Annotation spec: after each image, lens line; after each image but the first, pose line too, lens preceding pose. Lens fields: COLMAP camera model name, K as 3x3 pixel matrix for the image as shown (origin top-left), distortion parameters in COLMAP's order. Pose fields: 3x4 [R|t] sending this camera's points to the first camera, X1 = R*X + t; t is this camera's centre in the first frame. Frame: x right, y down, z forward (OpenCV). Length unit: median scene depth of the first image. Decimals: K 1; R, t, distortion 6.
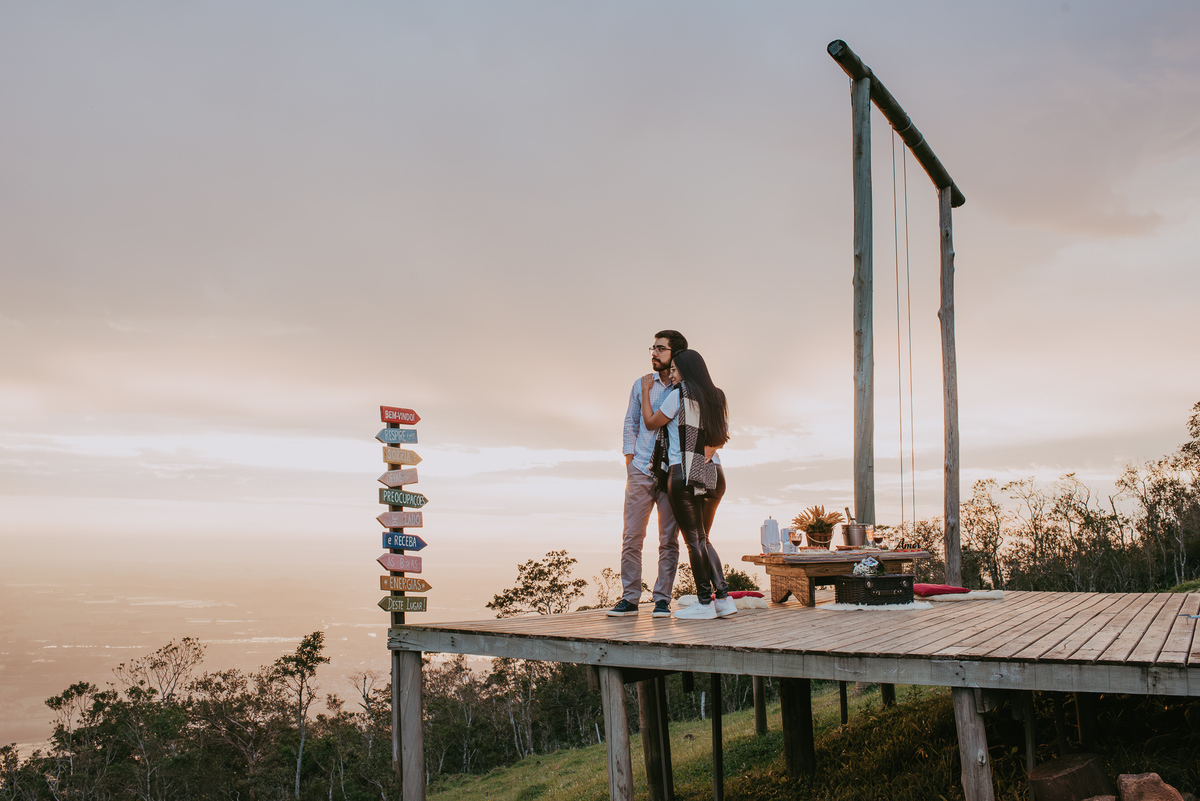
lens RADIAL K [[1157.2, 0, 604.1], [0, 1157.2, 402.3], [0, 0, 1]] dist [-0.104765, 0.107735]
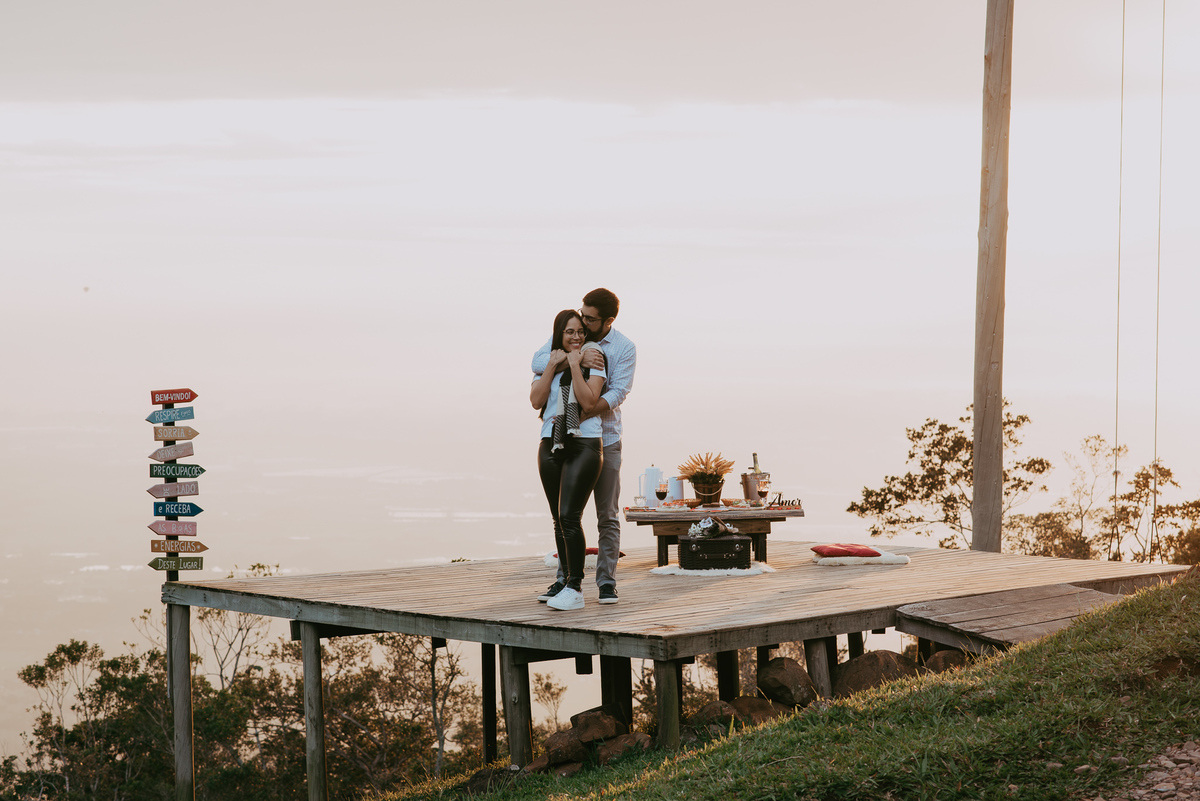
lens RADIAL K [[2869.5, 0, 606.5], [0, 2869.5, 415.4], [0, 0, 1]] dist [-0.001359, 1.407258]
pose [[0.963365, 0.009555, -0.268024, 0.192311], [0.030996, 0.988701, 0.146659, -0.072204], [0.266397, -0.149594, 0.952184, -0.304047]]
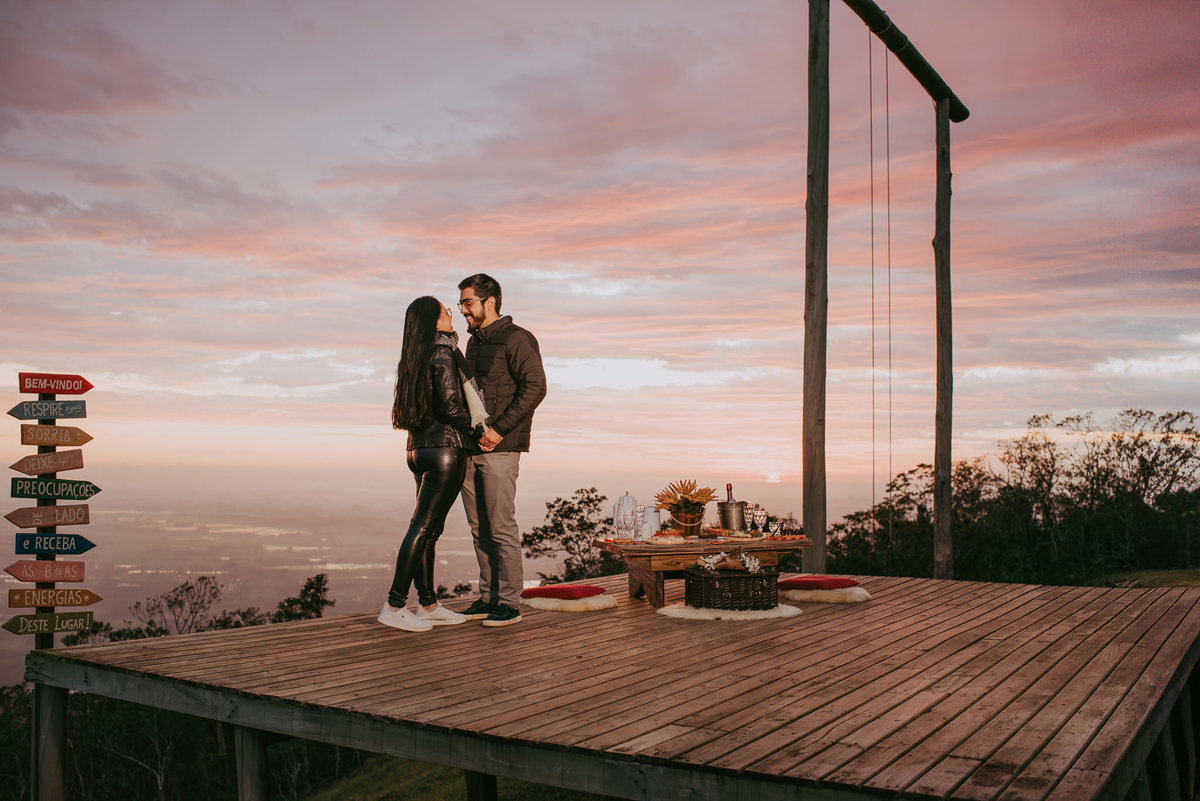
lens RADIAL K [[1157.2, 0, 604.1], [0, 1157.2, 402.3], [0, 0, 1]] dist [-0.104765, 0.107735]
pose [[0.998183, 0.000424, -0.060248, 0.048613], [0.003238, 0.998152, 0.060673, -0.004318], [0.060163, -0.060758, 0.996338, 0.048884]]
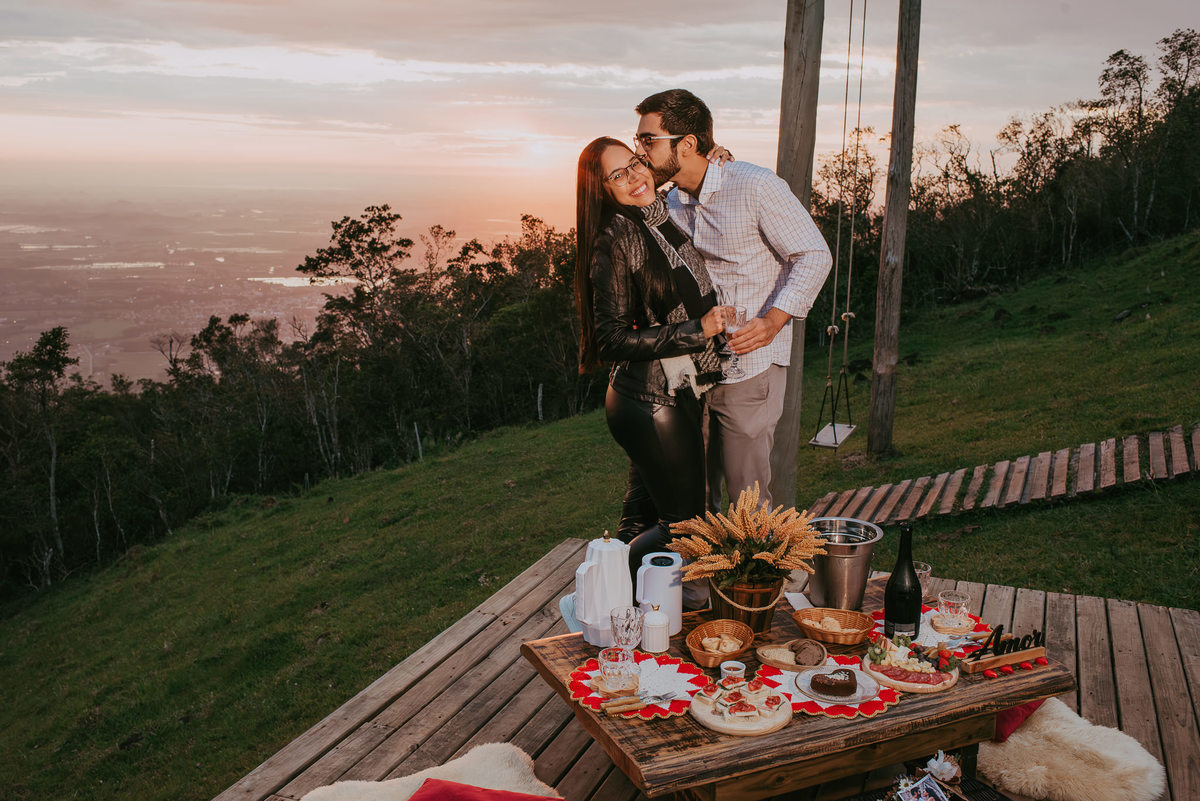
lens RADIAL K [[1157.2, 0, 604.1], [0, 1157.2, 402.3], [0, 0, 1]] dist [-0.104765, 0.107735]
pose [[0.992193, -0.008248, 0.124436, 0.027981], [-0.031707, 0.948340, 0.315668, -0.011754], [-0.120611, -0.317149, 0.940675, 0.190137]]
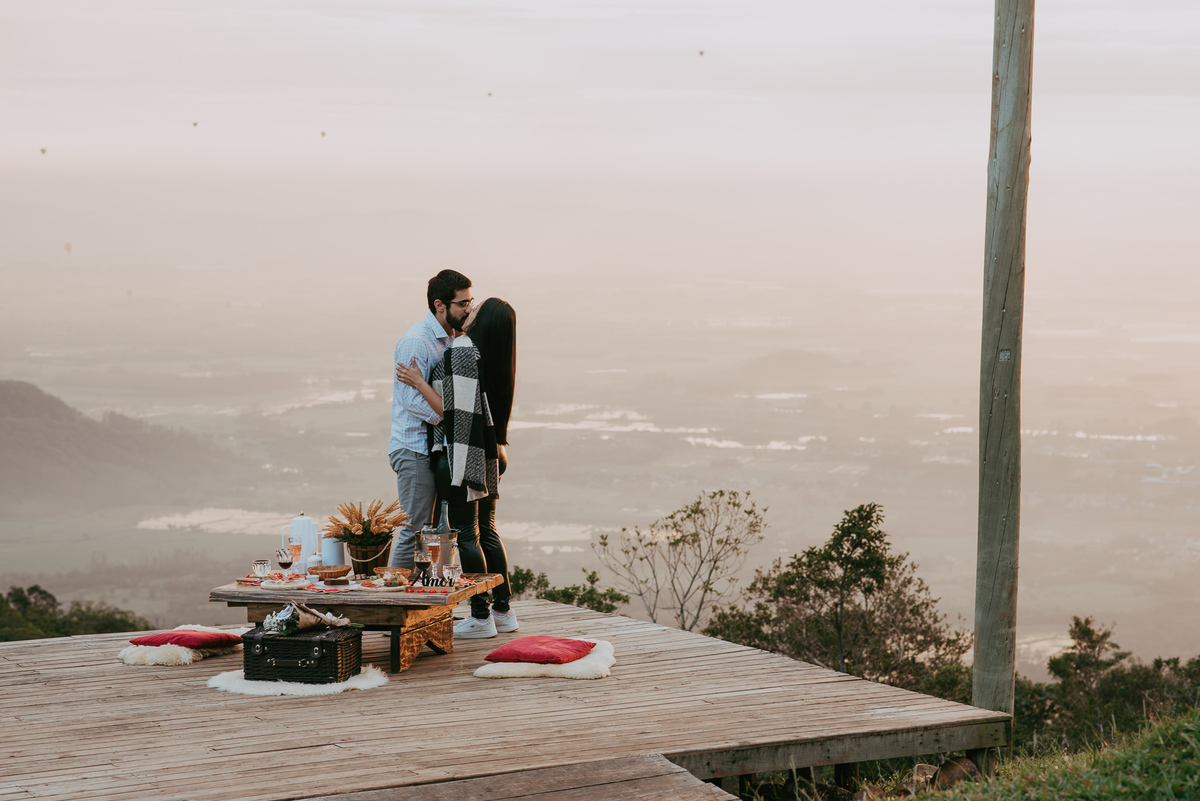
lens RADIAL K [[2869.5, 0, 606.5], [0, 2869.5, 415.4], [0, 0, 1]] dist [-0.001359, 1.407258]
pose [[0.839054, 0.045392, -0.542152, 0.310001], [0.062950, 0.981720, 0.179619, -0.061688], [0.540394, -0.184839, 0.820858, -0.052959]]
